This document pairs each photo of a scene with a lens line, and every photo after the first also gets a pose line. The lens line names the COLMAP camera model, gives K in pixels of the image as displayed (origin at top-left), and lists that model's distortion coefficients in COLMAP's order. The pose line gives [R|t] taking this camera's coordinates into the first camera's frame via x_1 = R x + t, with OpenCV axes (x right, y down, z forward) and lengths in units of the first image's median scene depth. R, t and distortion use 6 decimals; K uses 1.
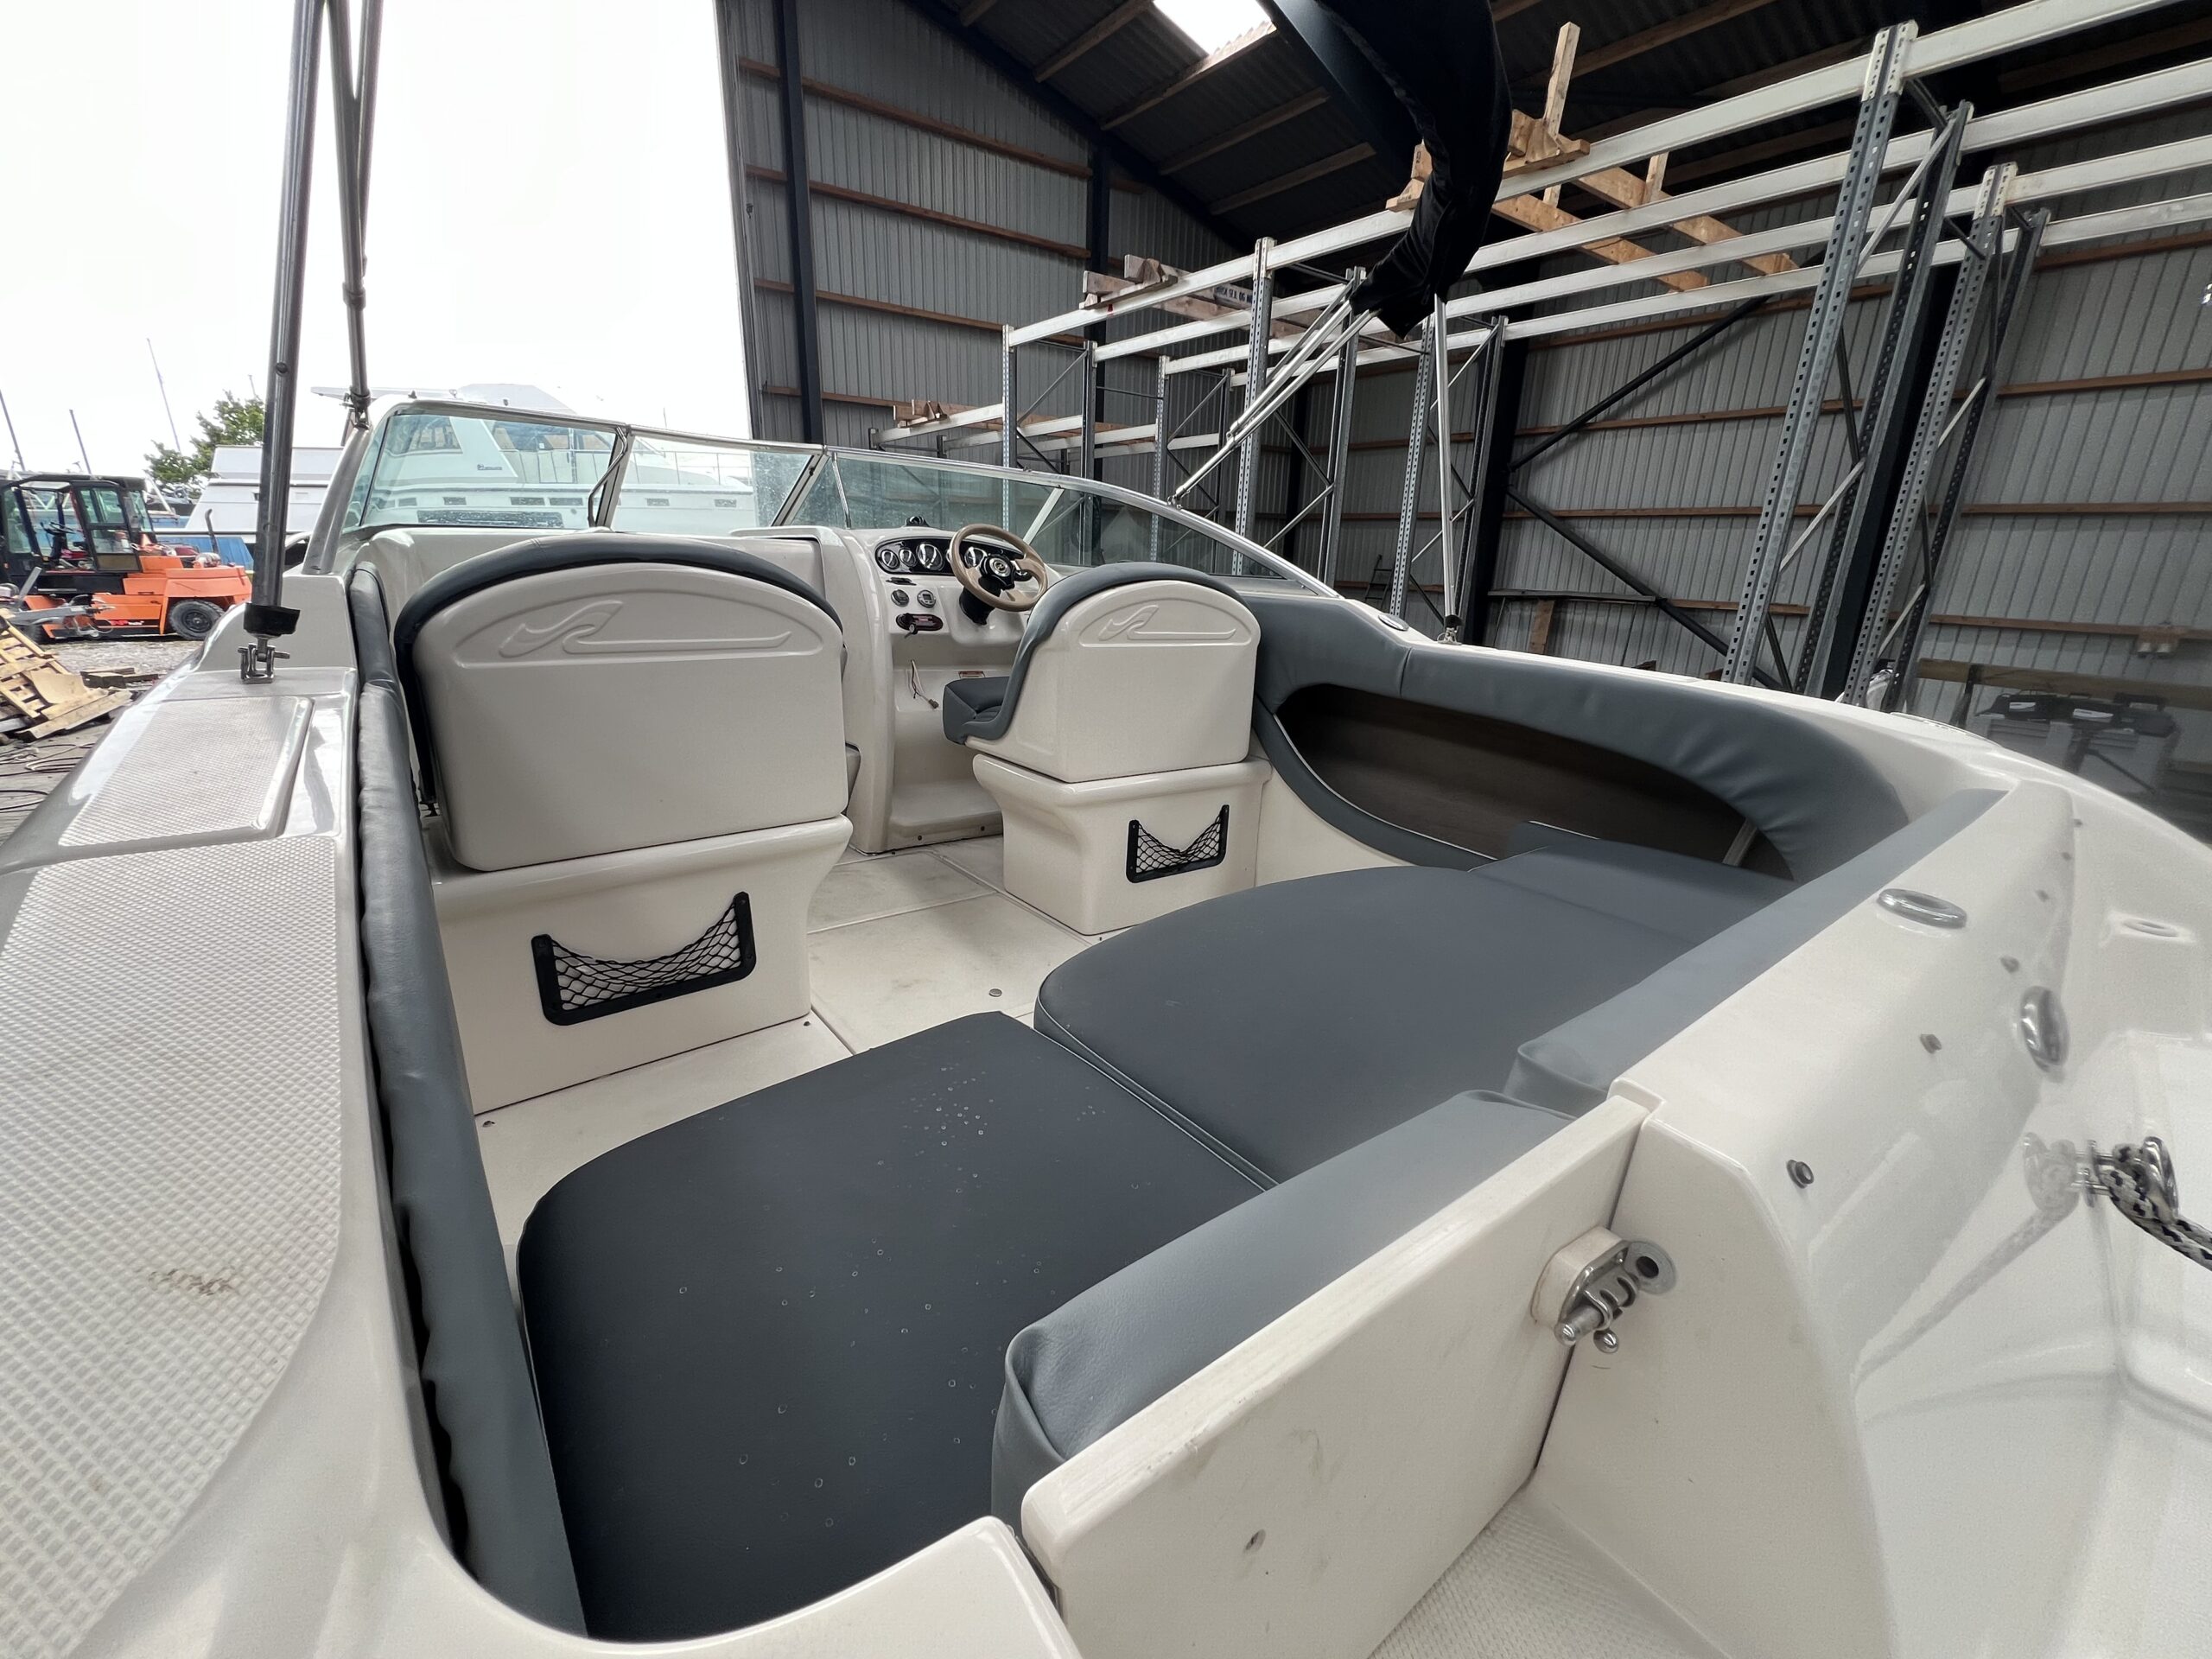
lens RADIAL K [[895.4, 0, 1095.3], [0, 895.4, 830.2], [0, 0, 1]] dist [-0.011648, -0.000353]
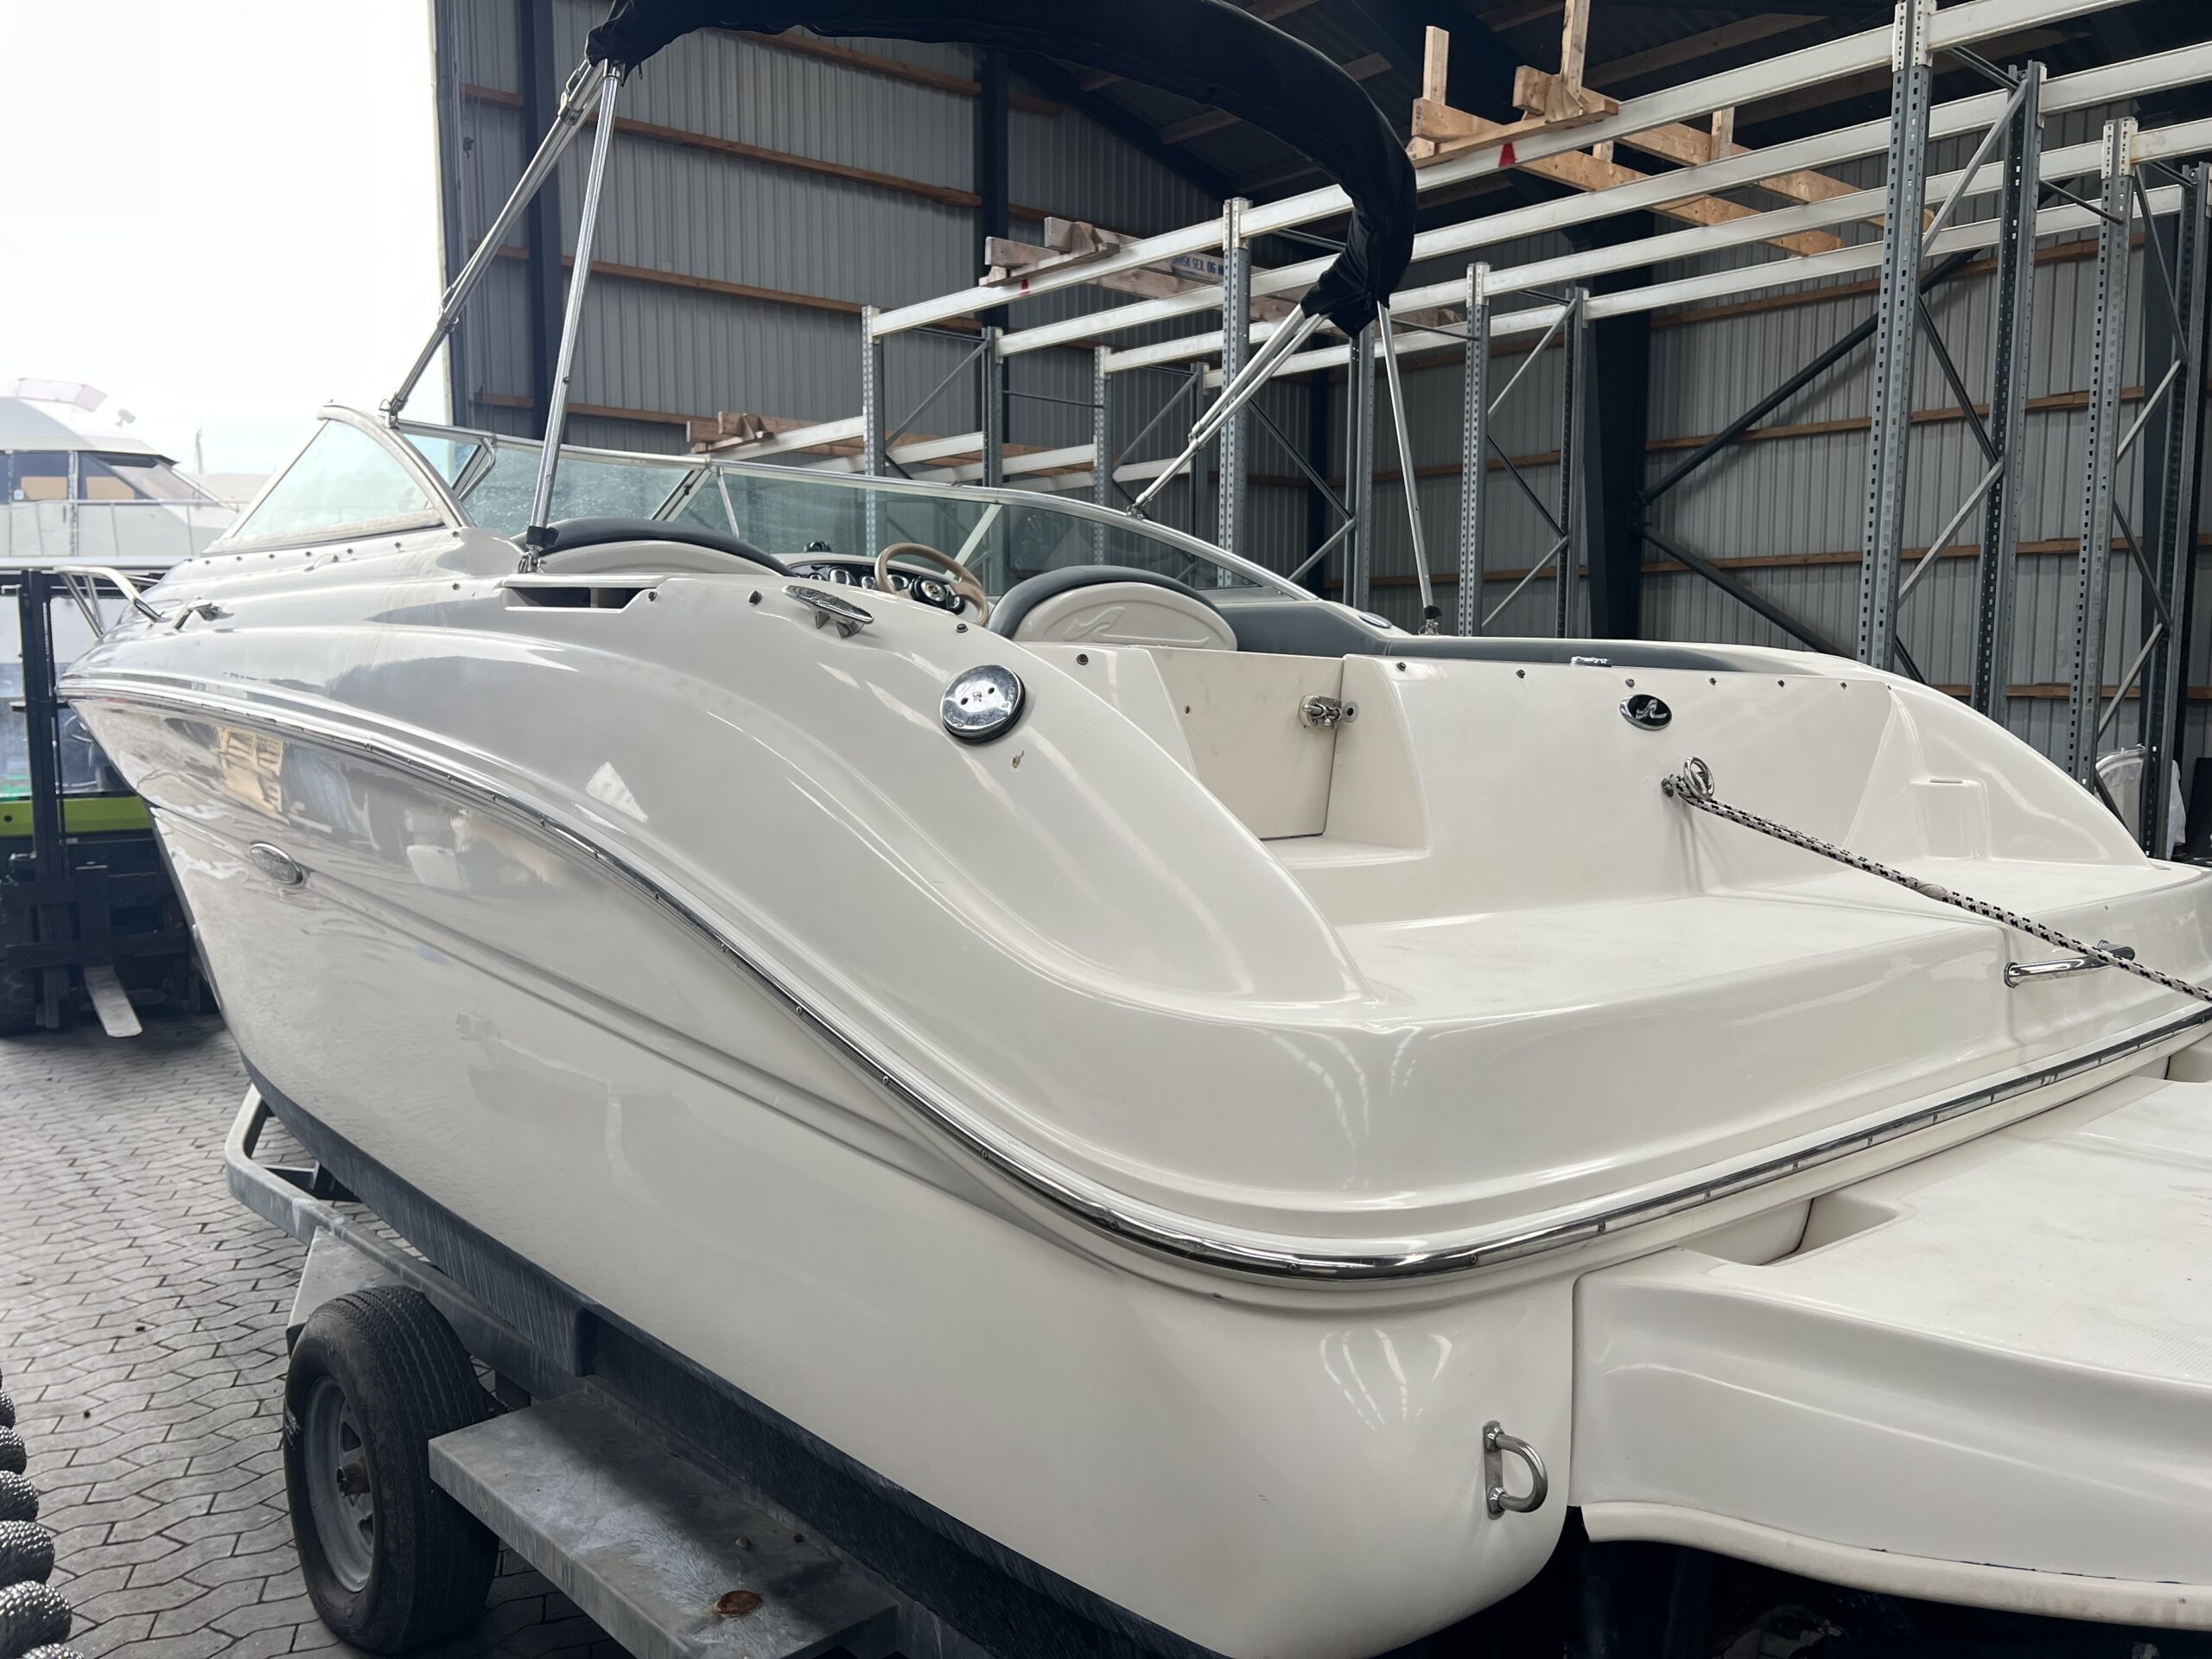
lens RADIAL K [[1644.9, 0, 1106.0], [0, 1644.9, 829.5], [0, 0, 1]] dist [0.035501, -0.068984]
pose [[0.997211, -0.030257, 0.068222, -0.019699], [0.043263, 0.979228, -0.198095, 0.085449], [-0.060812, 0.200494, 0.977806, -0.171330]]
